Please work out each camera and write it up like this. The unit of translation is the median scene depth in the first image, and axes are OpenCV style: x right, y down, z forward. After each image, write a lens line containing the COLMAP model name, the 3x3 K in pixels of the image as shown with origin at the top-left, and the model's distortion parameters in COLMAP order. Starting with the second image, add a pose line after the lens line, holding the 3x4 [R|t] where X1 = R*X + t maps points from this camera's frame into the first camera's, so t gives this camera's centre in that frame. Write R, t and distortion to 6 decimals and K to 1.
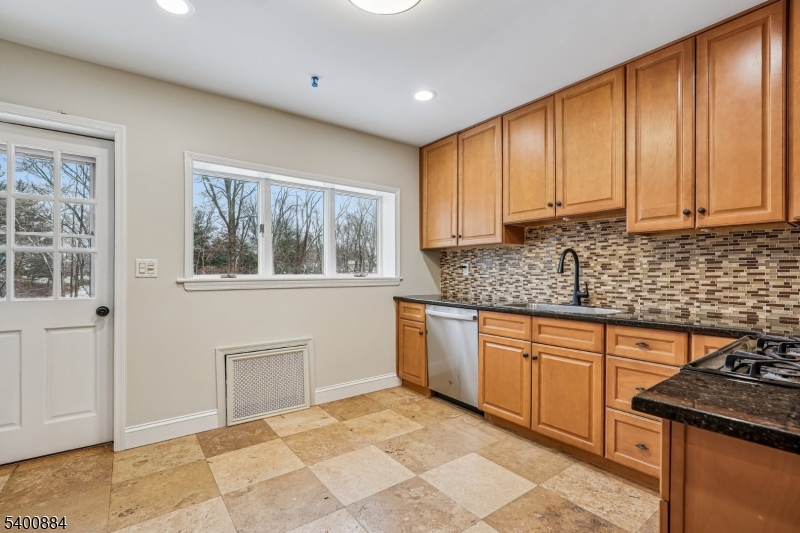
lens RADIAL K [[357.7, 0, 400.0], [0, 357.7, 266.5], [0, 0, 1]] dist [-0.001482, -0.000226]
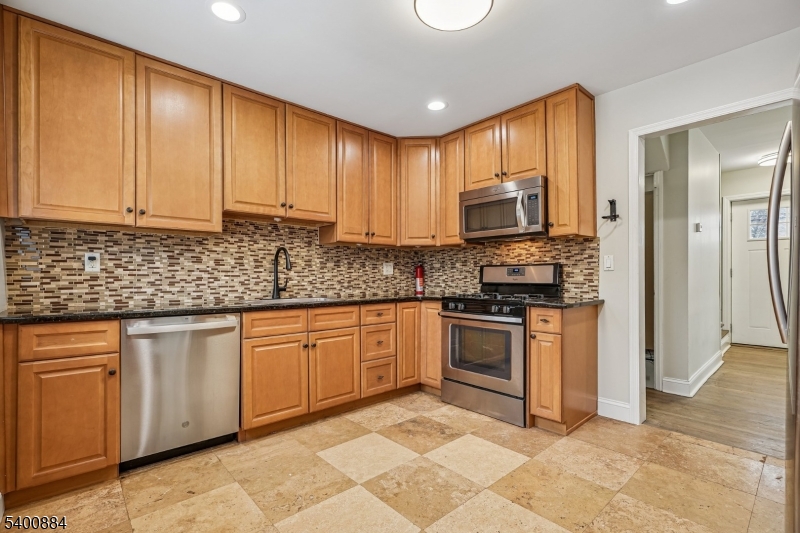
lens RADIAL K [[367.3, 0, 398.7], [0, 367.3, 270.2], [0, 0, 1]] dist [-0.000469, -0.000023]
pose [[-0.072121, -0.002555, 0.997393, -0.660438], [-0.030068, 0.999548, 0.000386, 0.007638], [-0.996943, -0.029962, -0.072165, 0.696811]]
